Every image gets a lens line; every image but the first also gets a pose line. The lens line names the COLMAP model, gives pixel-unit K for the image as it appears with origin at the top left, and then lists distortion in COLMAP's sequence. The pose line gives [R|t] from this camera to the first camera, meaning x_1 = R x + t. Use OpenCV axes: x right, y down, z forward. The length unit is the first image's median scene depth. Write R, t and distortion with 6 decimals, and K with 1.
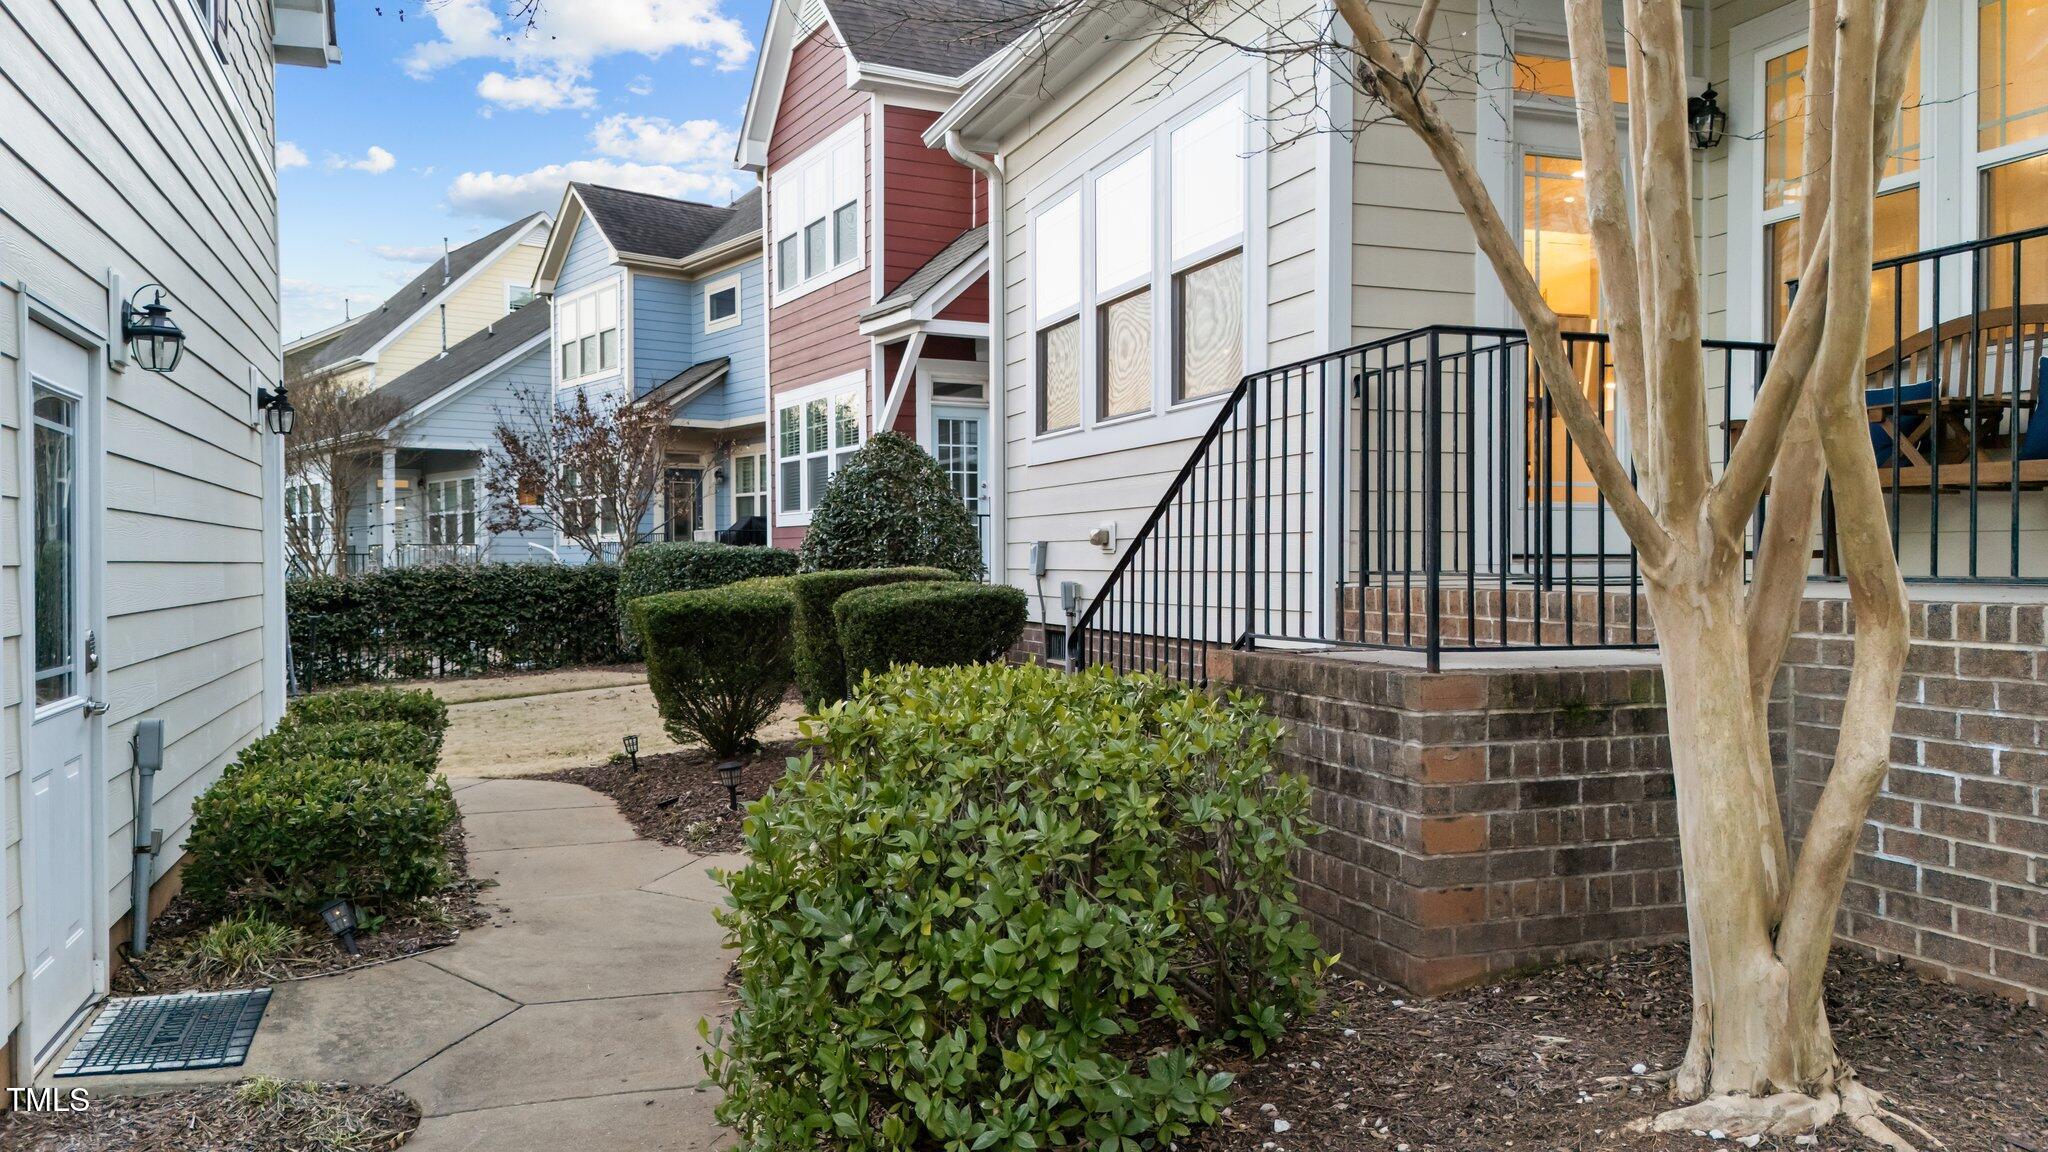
lens RADIAL K [[1469.7, 0, 1016.3], [0, 1469.7, 577.1], [0, 0, 1]] dist [0.039819, -0.005479]
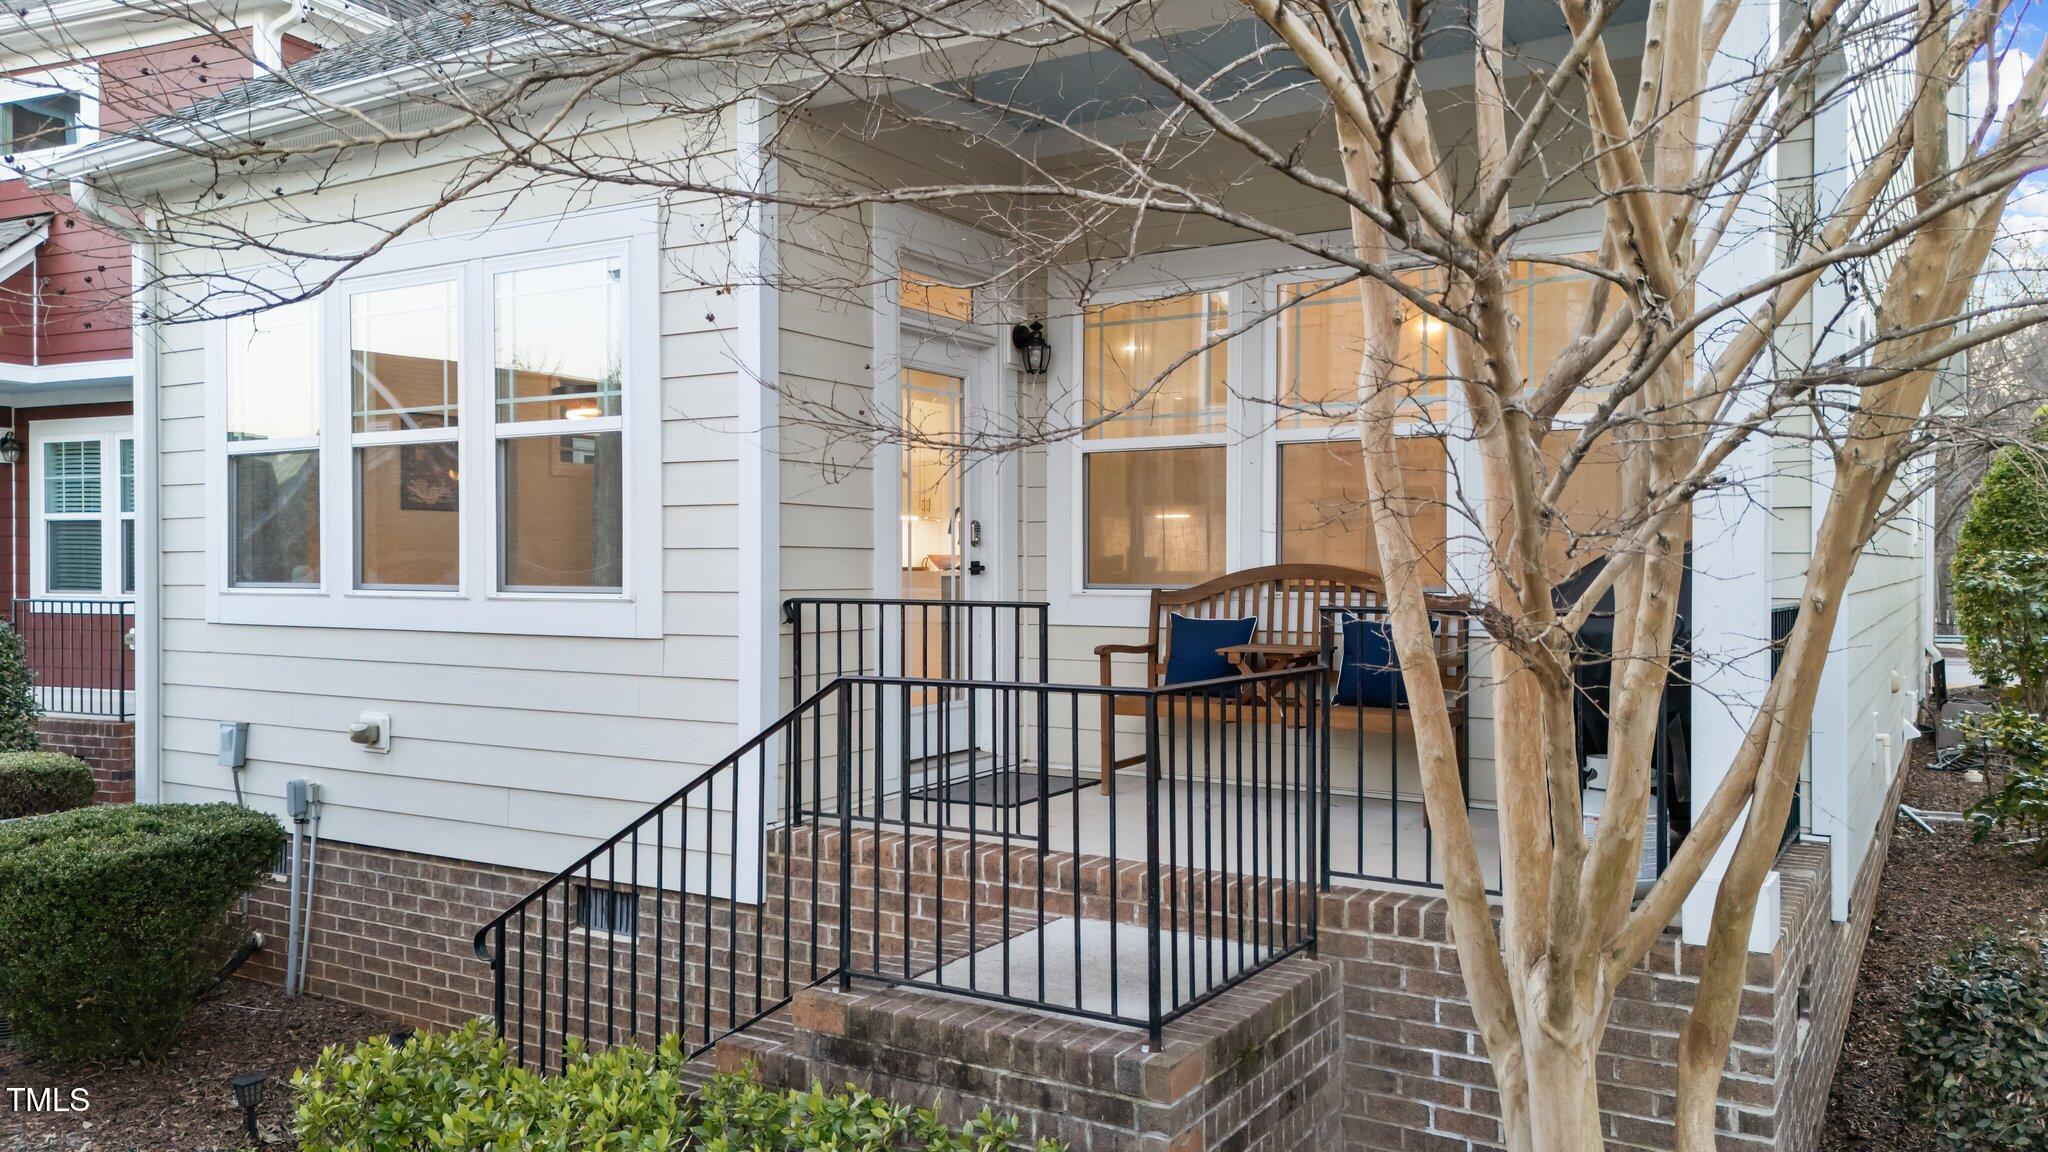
lens RADIAL K [[1469.7, 0, 1027.4], [0, 1469.7, 571.4], [0, 0, 1]] dist [0.039819, -0.005479]
pose [[0.779196, 0.003946, 0.626768, -0.371344], [0.005385, 0.999901, -0.012989, -0.224914], [-0.626757, 0.013496, 0.779098, 0.283175]]
